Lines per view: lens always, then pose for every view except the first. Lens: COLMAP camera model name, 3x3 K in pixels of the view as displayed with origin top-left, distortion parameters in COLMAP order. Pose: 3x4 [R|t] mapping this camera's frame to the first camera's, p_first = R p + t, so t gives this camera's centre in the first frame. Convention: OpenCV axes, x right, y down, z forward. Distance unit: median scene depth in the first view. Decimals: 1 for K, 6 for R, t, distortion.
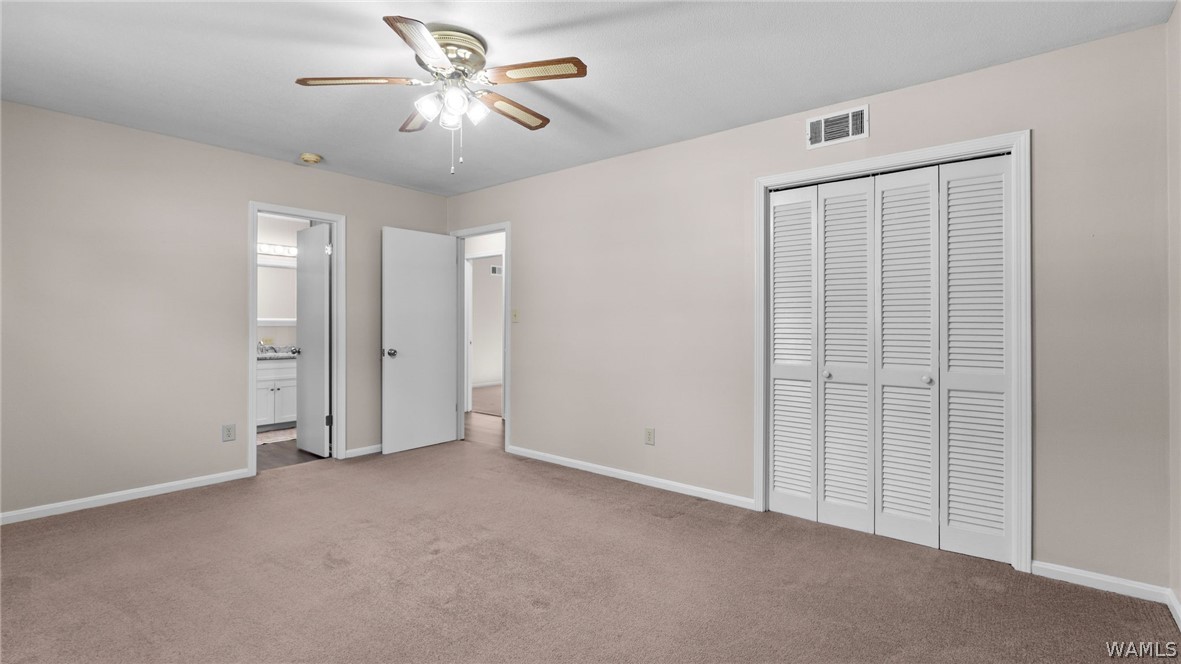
lens RADIAL K [[520.4, 0, 594.3], [0, 520.4, 333.2], [0, 0, 1]] dist [-0.006562, -0.000226]
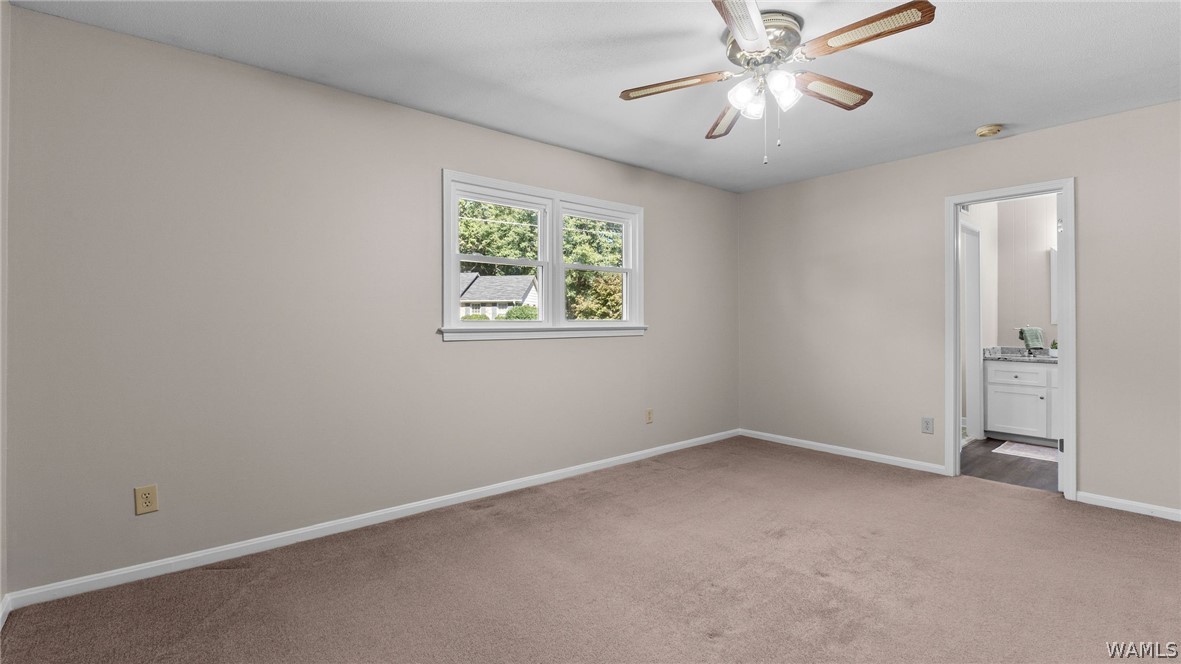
lens RADIAL K [[520.4, 0, 594.3], [0, 520.4, 333.2], [0, 0, 1]] dist [-0.006562, -0.000226]
pose [[-0.171897, 0.022229, -0.984864, 0.638204], [-0.018779, 0.999490, 0.025836, -0.012359], [0.984936, 0.022936, -0.171392, 0.756014]]
